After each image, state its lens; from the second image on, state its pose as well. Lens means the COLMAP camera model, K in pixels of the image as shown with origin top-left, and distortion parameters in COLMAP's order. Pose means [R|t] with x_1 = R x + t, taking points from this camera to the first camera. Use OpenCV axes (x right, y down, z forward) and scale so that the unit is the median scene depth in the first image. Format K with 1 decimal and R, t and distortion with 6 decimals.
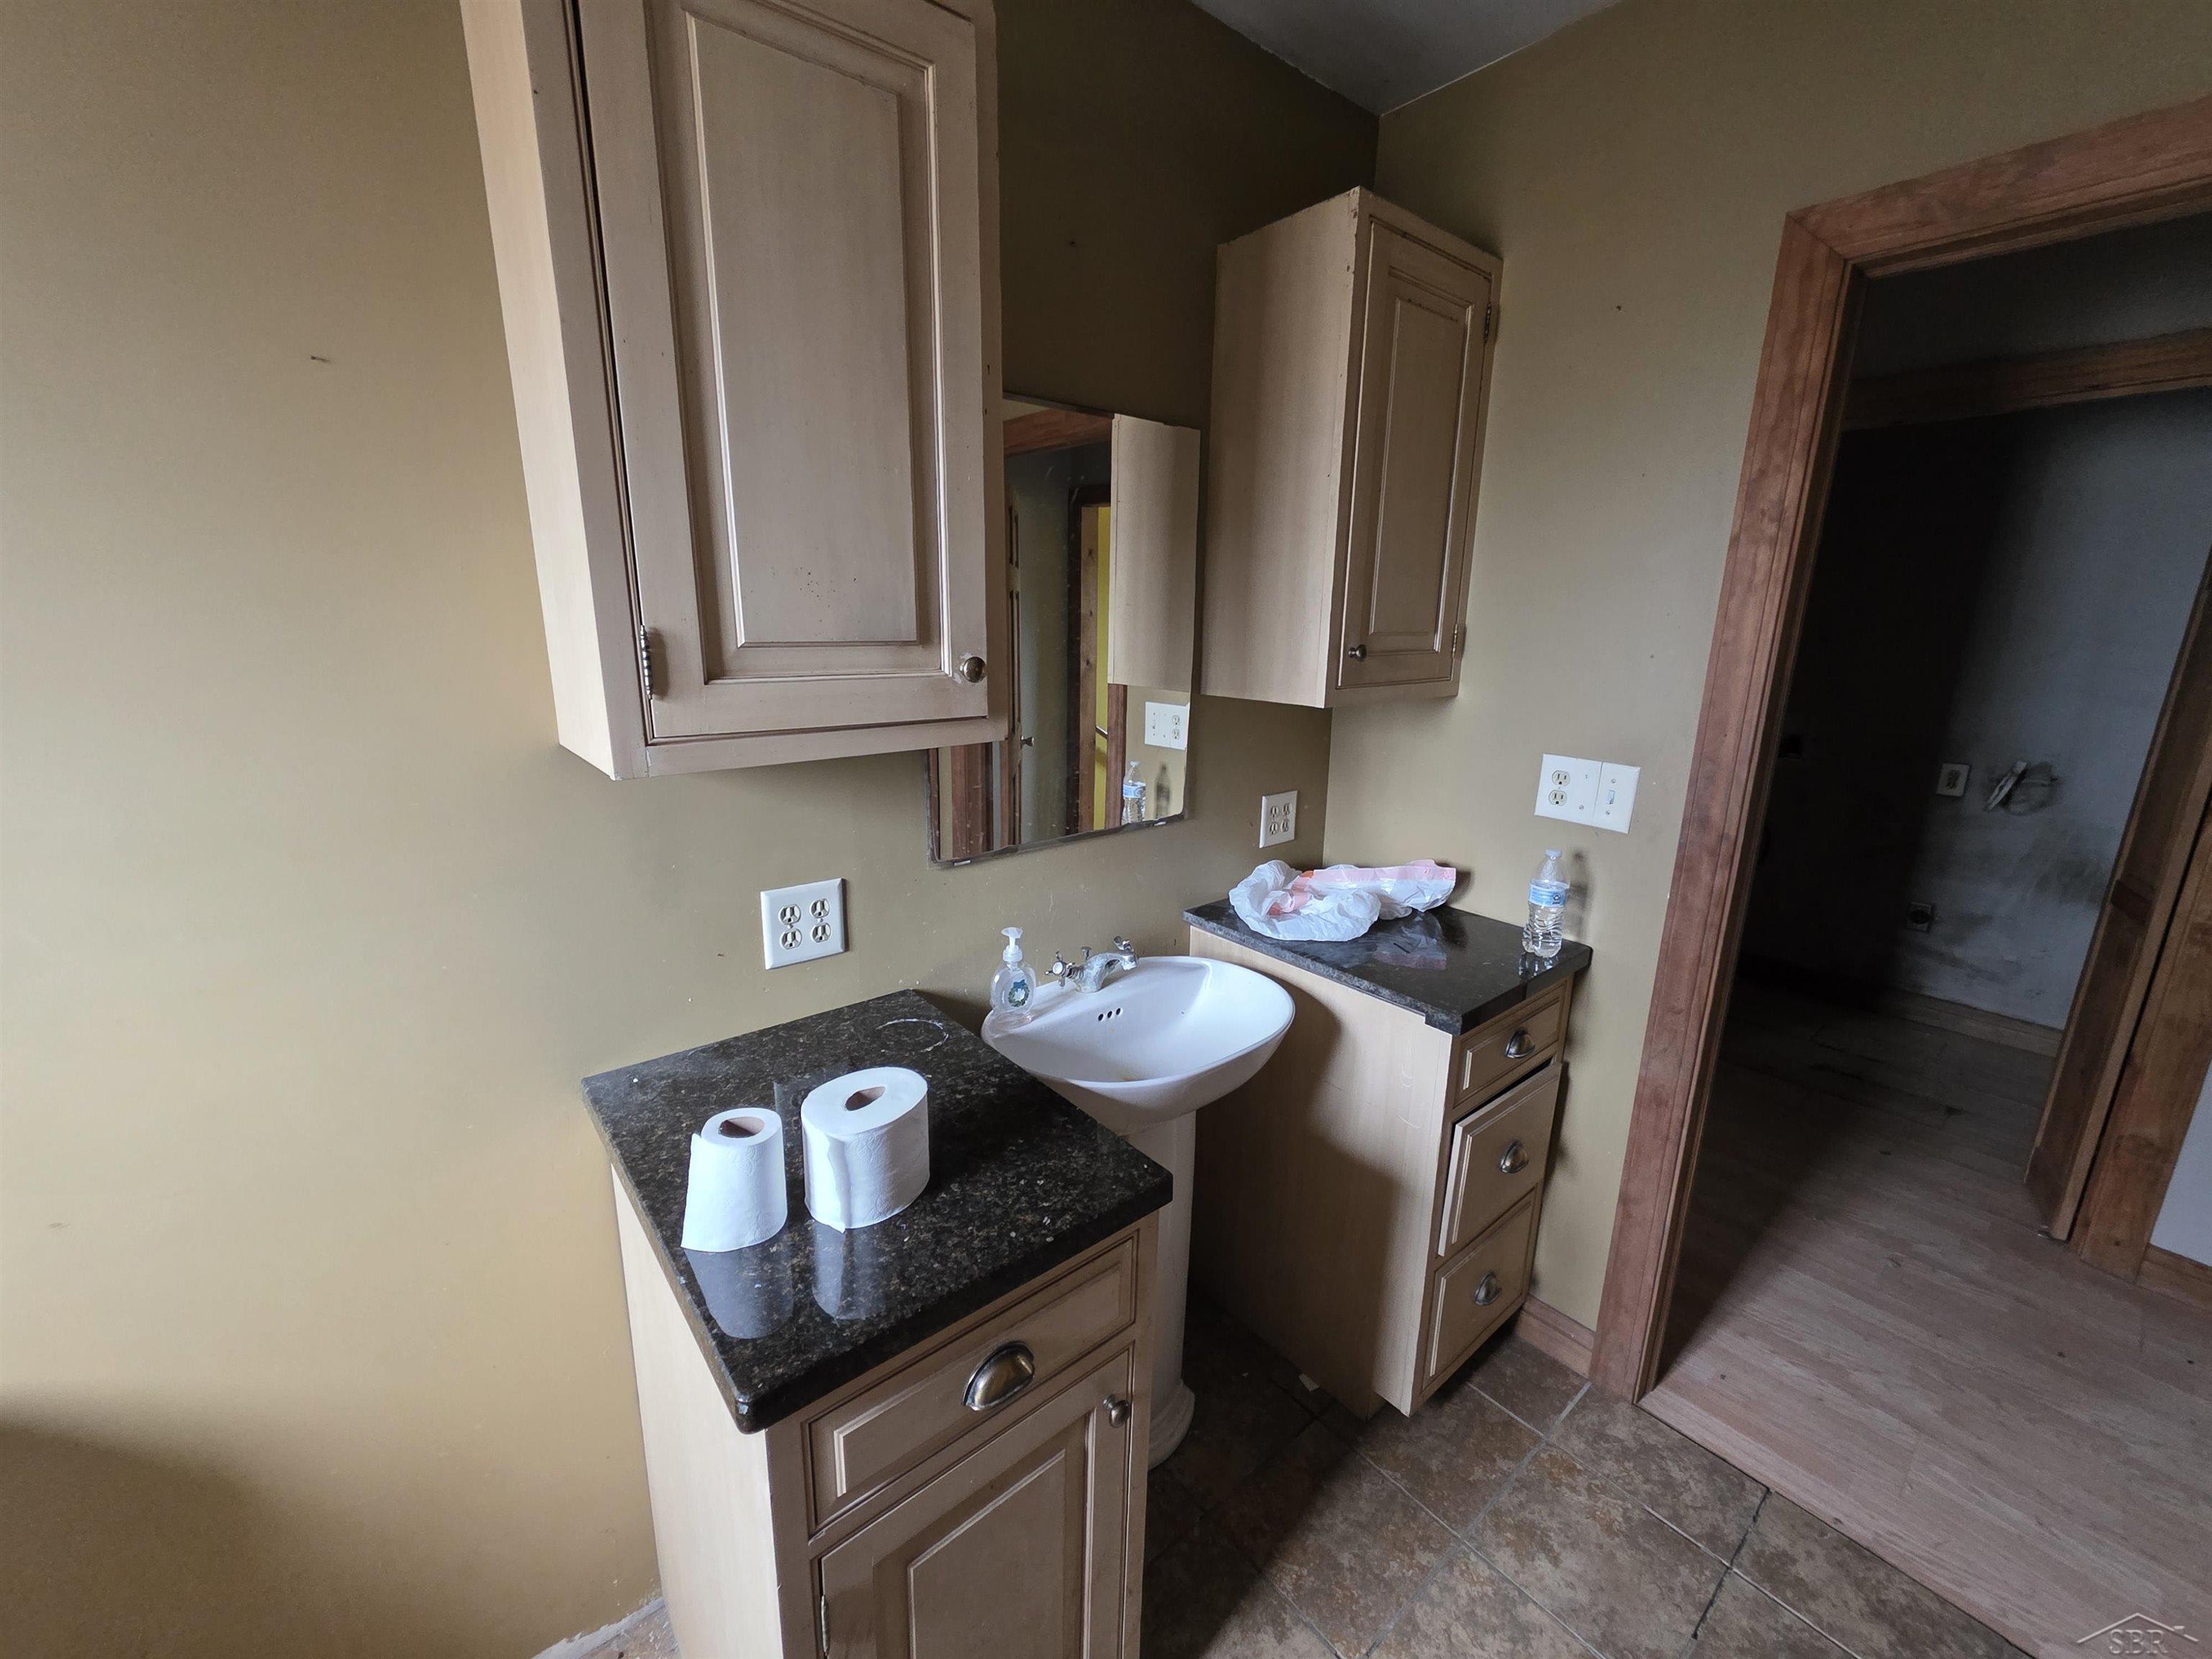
lens RADIAL K [[887.0, 0, 1103.6], [0, 887.0, 830.6], [0, 0, 1]] dist [0.003590, 0.000284]
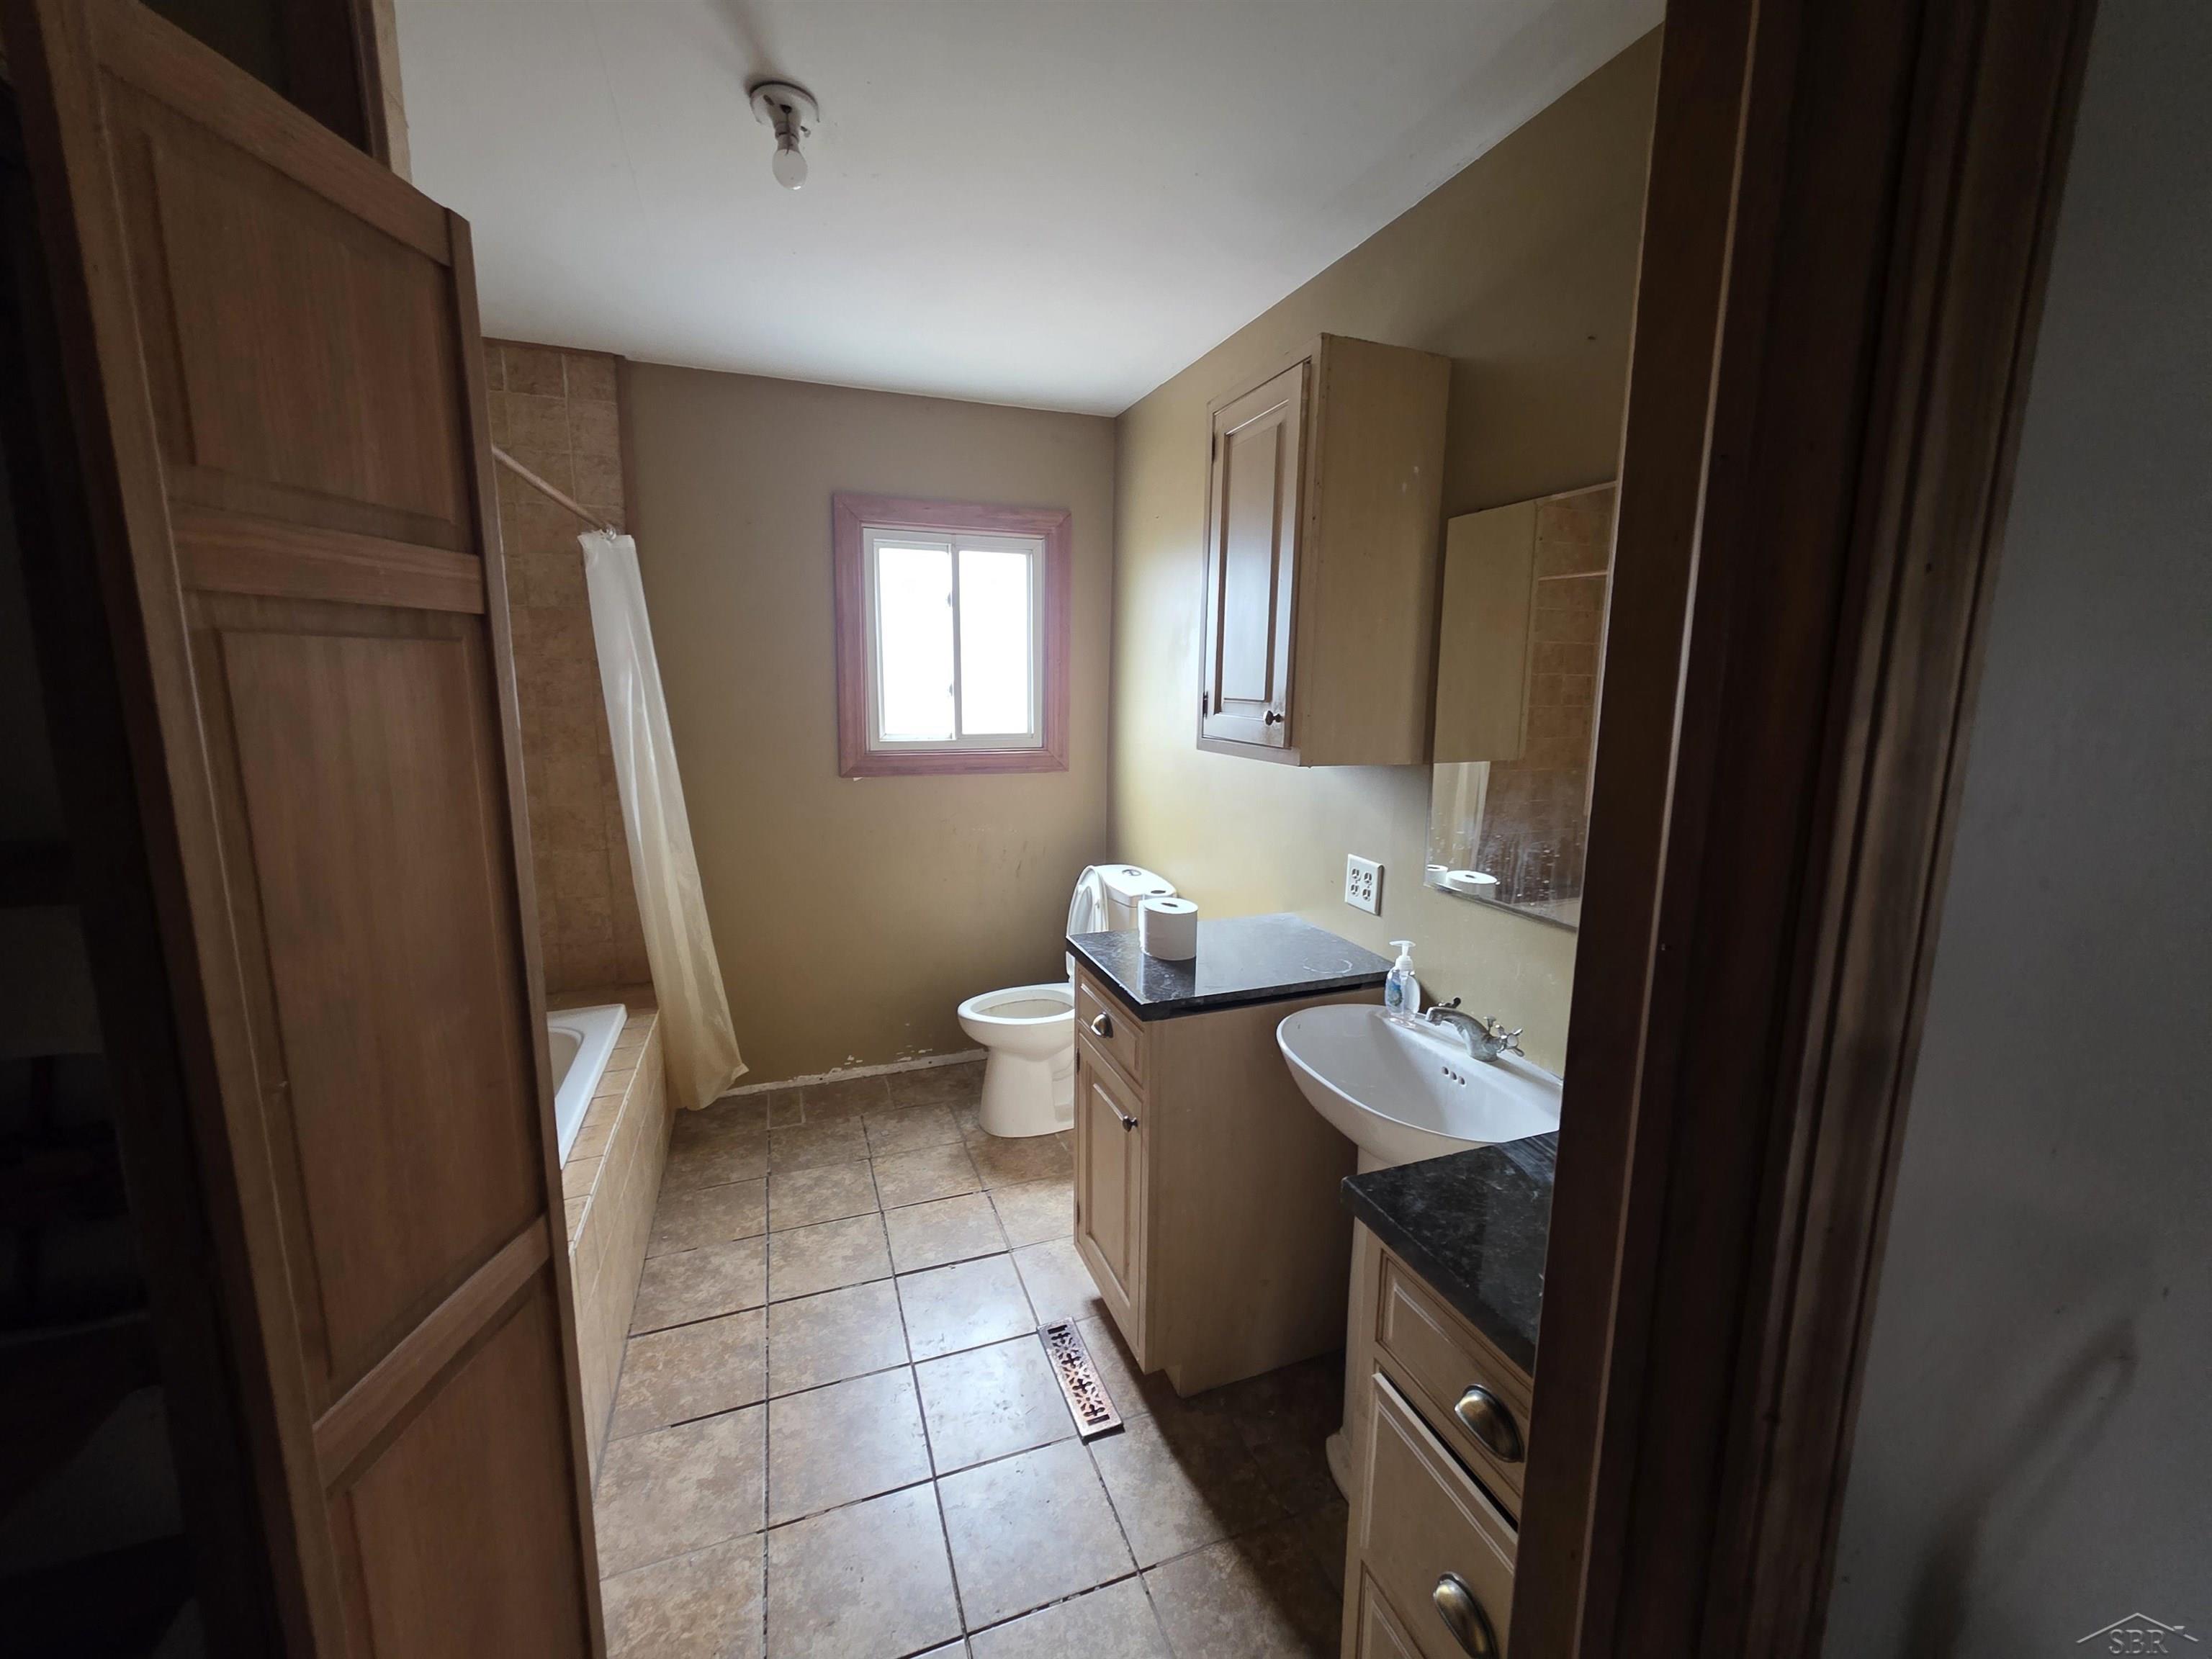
lens RADIAL K [[887.0, 0, 1107.6], [0, 887.0, 820.1], [0, 0, 1]] dist [0.003590, 0.000284]
pose [[-0.323278, 0.138209, -0.936157, 1.227629], [-0.248002, 0.942326, 0.224761, -0.235554], [0.913228, 0.304829, -0.270357, 0.955692]]
